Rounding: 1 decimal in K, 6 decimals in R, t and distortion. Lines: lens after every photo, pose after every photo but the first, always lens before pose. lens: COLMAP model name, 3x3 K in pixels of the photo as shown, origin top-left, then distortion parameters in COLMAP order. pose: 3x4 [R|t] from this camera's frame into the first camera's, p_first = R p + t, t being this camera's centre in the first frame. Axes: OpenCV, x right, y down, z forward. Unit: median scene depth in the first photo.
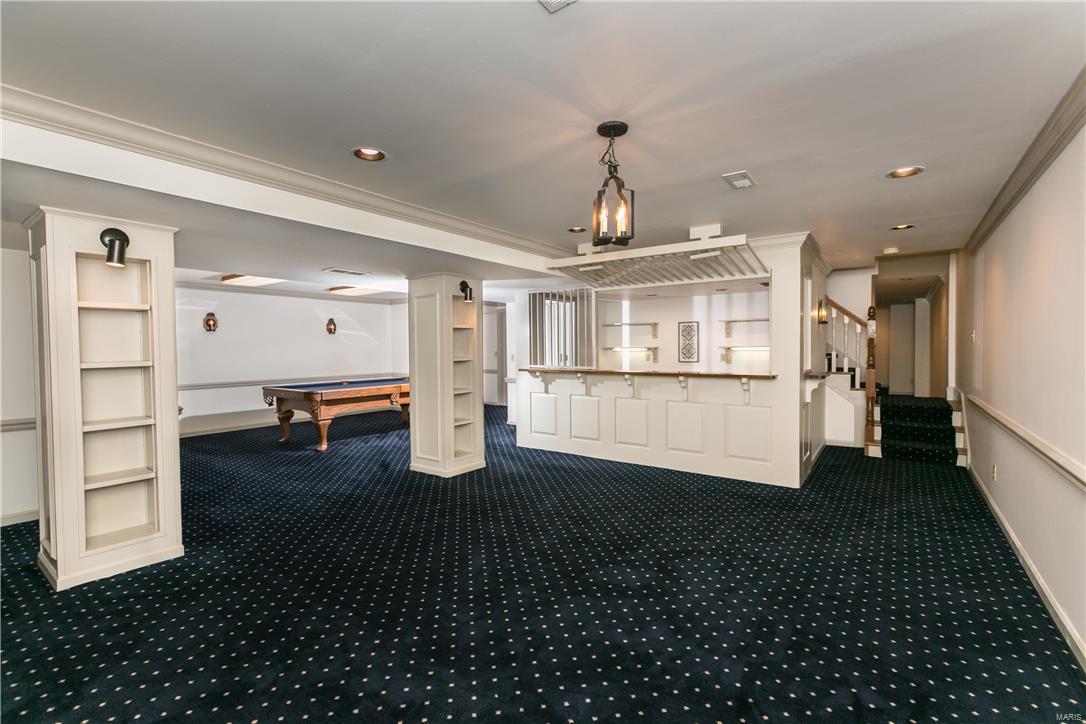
lens RADIAL K [[484.8, 0, 541.9], [0, 484.8, 362.4], [0, 0, 1]] dist [0.004179, 0.000667]
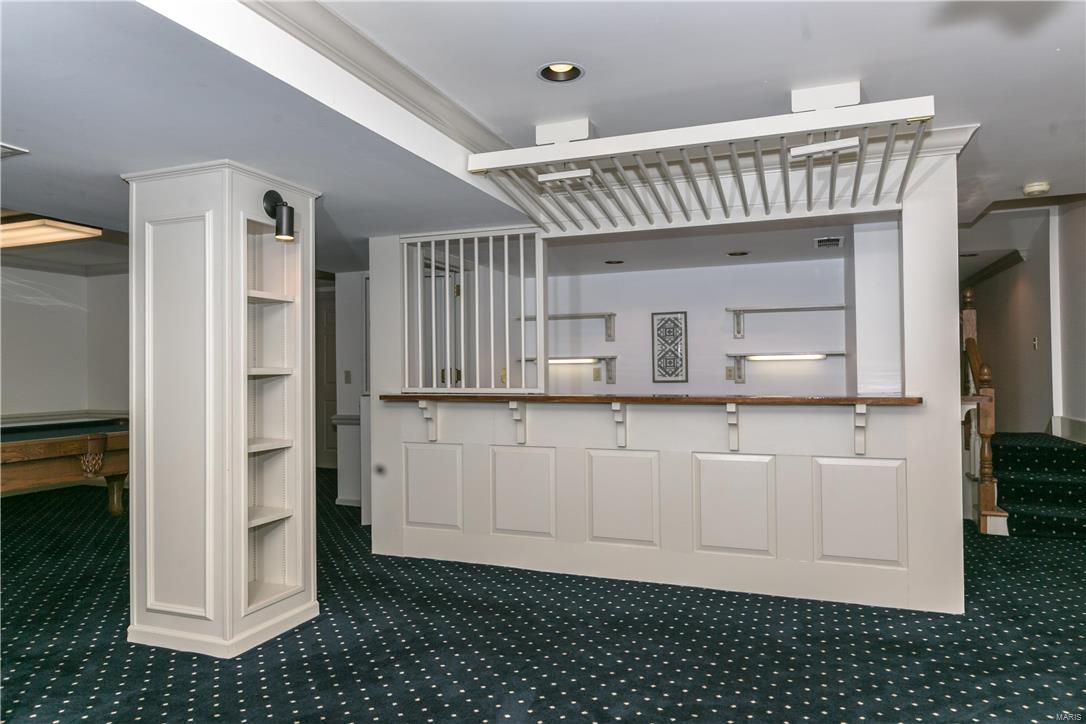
lens RADIAL K [[711.8, 0, 541.4], [0, 711.8, 358.7], [0, 0, 1]] dist [0.002006, 0.000089]
pose [[0.965422, 0.002284, 0.260680, -0.093181], [0.010443, 0.998820, -0.047427, 0.015006], [-0.260481, 0.048510, 0.964260, 0.319905]]
